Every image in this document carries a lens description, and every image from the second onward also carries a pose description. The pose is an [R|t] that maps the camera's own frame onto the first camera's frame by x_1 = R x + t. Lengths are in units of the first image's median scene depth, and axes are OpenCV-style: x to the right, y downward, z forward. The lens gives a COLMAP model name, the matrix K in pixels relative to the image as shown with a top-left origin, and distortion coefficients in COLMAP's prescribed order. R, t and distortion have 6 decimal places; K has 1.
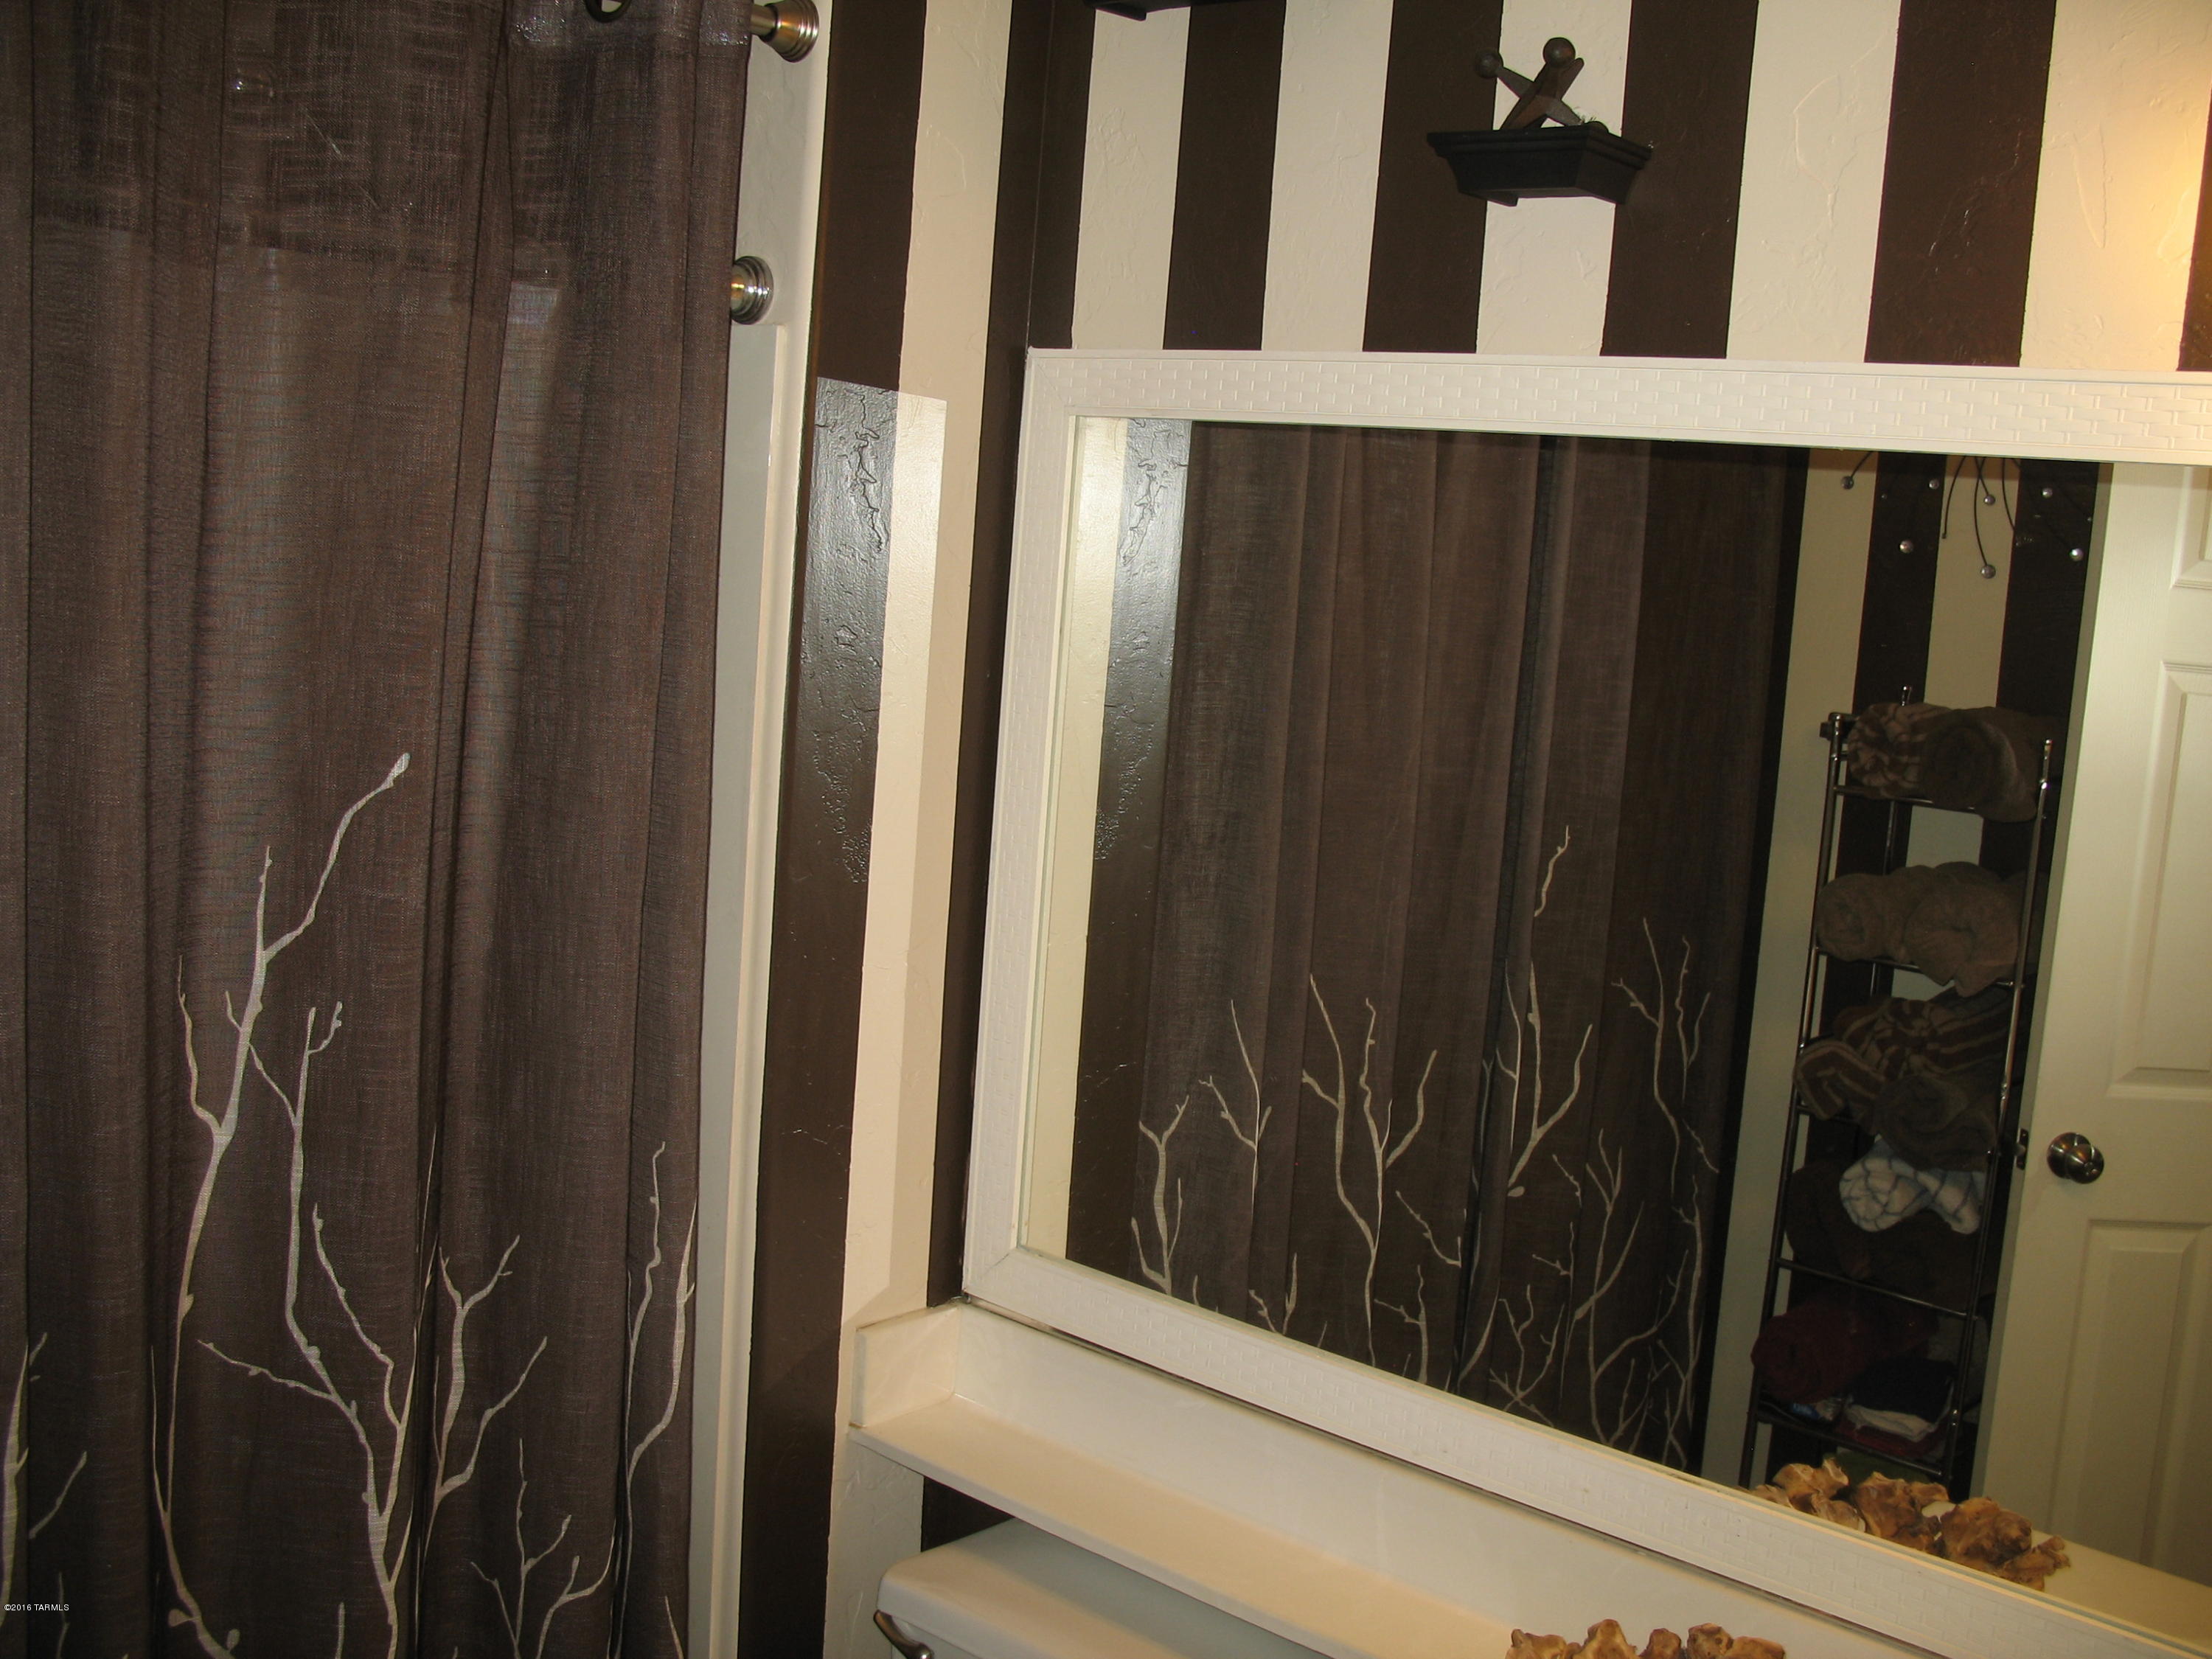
lens RADIAL K [[2288.9, 0, 1107.3], [0, 2288.9, 791.9], [0, 0, 1]] dist [-0.186990, 0.215980]
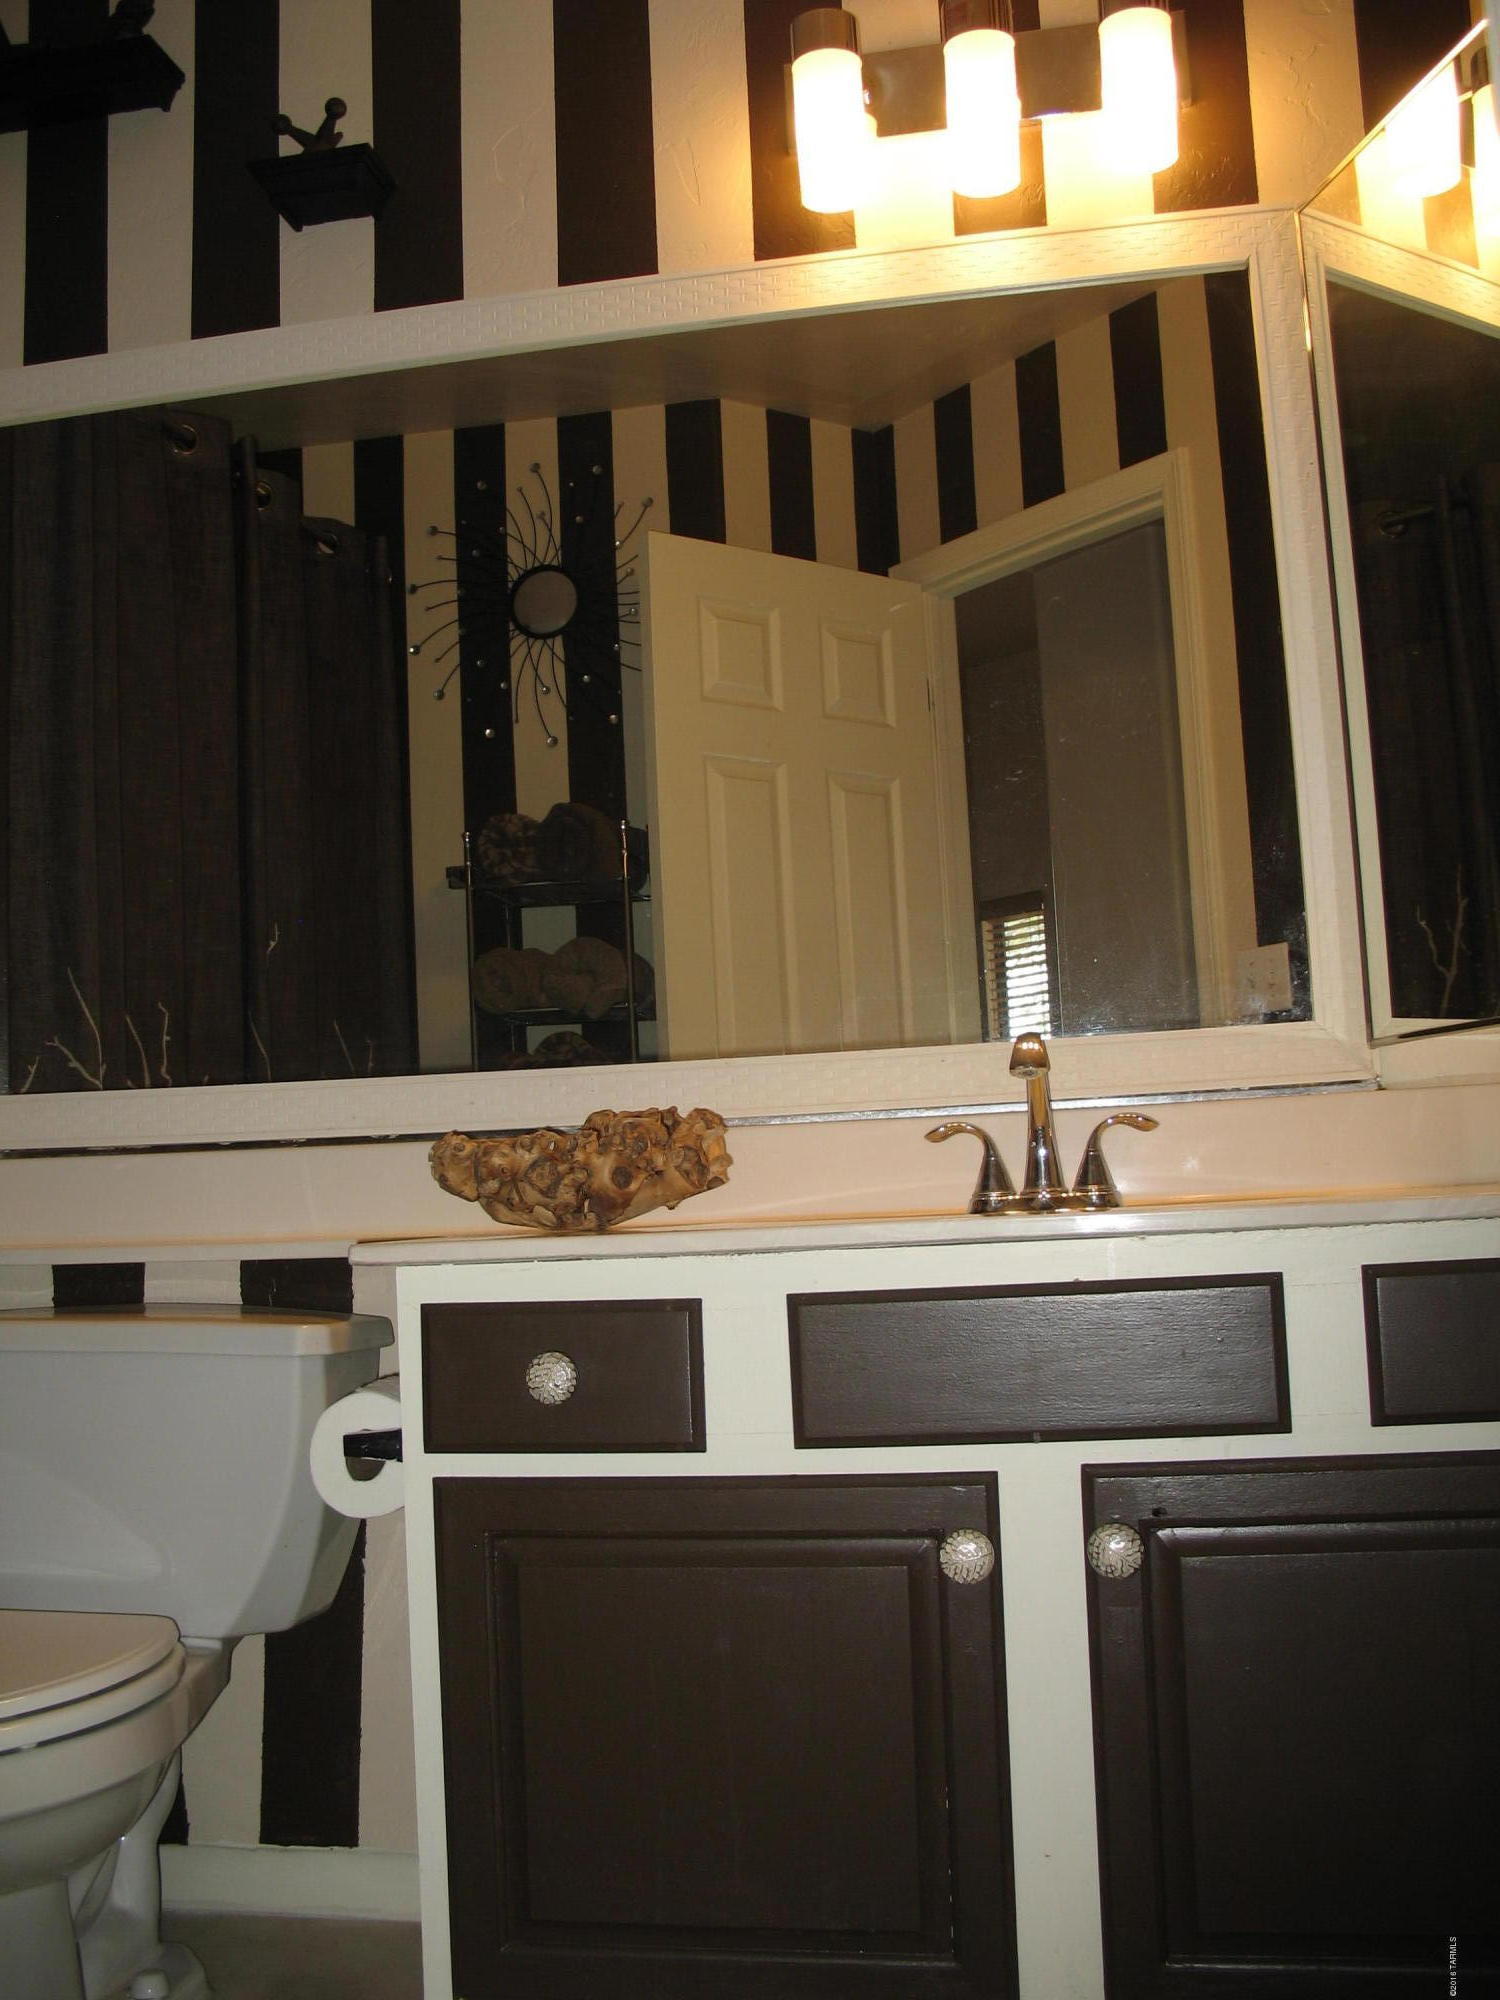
lens RADIAL K [[2069.6, 0, 750.0], [0, 2069.6, 1000.0], [0, 0, 1]] dist [-0.186990, 0.215980]
pose [[0.854638, -0.067554, 0.514811, -0.258873], [0.172132, 0.972292, -0.158171, 0.456435], [-0.489861, 0.223794, 0.842587, -0.115141]]
